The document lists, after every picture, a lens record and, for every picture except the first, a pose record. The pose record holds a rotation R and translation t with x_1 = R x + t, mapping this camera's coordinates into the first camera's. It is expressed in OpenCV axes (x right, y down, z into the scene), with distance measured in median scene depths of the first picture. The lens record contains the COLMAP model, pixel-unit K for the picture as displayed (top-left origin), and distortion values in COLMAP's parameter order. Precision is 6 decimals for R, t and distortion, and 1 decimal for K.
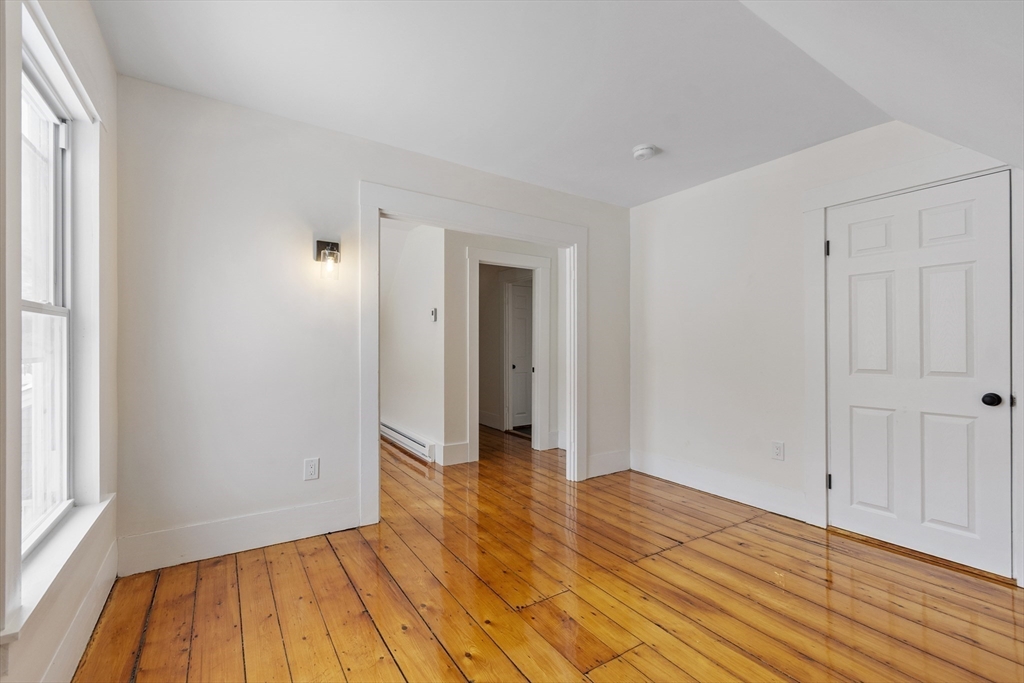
lens RADIAL K [[448.1, 0, 512.0], [0, 448.1, 341.5], [0, 0, 1]] dist [0.002518, -0.000207]
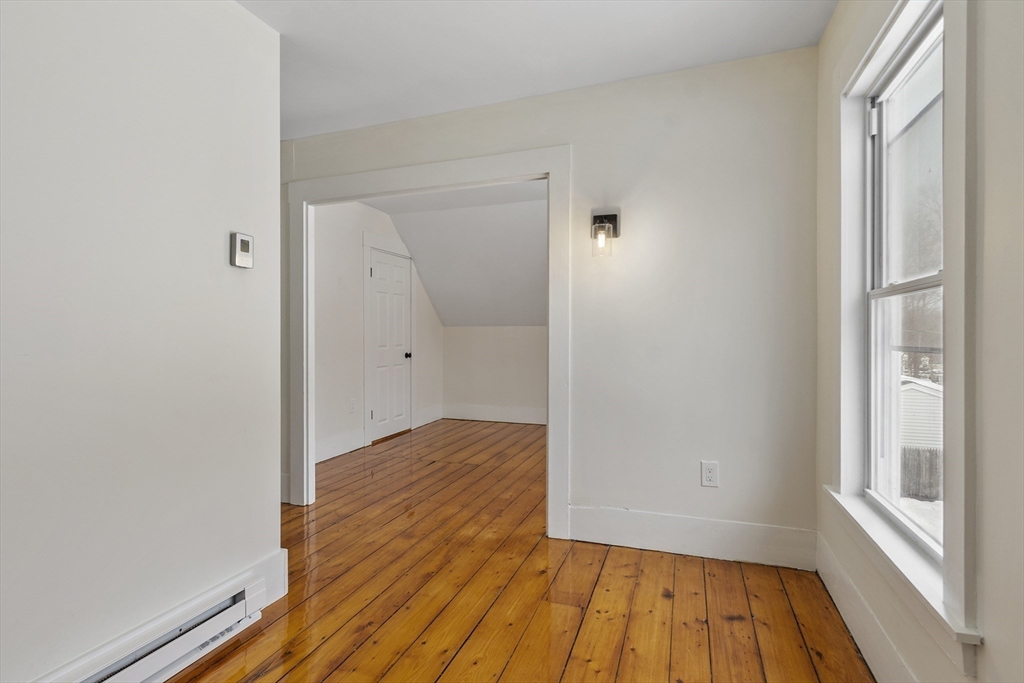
lens RADIAL K [[526.1, 0, 512.0], [0, 526.1, 341.5], [0, 0, 1]] dist [0.005207, -0.000001]
pose [[-0.622872, -0.010107, 0.782259, -1.189687], [-0.004564, 0.999946, 0.009286, 0.024463], [-0.782311, 0.002214, -0.622884, 1.924739]]
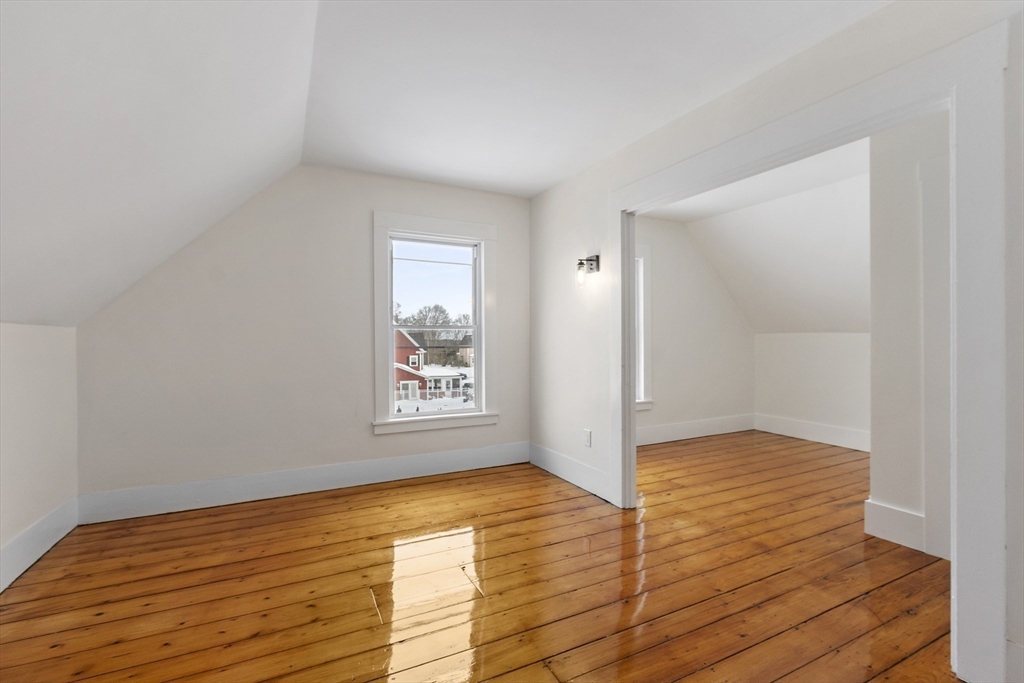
lens RADIAL K [[439.9, 0, 499.9], [0, 439.9, 341.1], [0, 0, 1]] dist [0.000454, -0.000022]
pose [[-0.112803, -0.000293, -0.993617, 0.864380], [0.008420, 0.999964, -0.001251, 0.007158], [0.993582, -0.008507, -0.112797, 0.934366]]
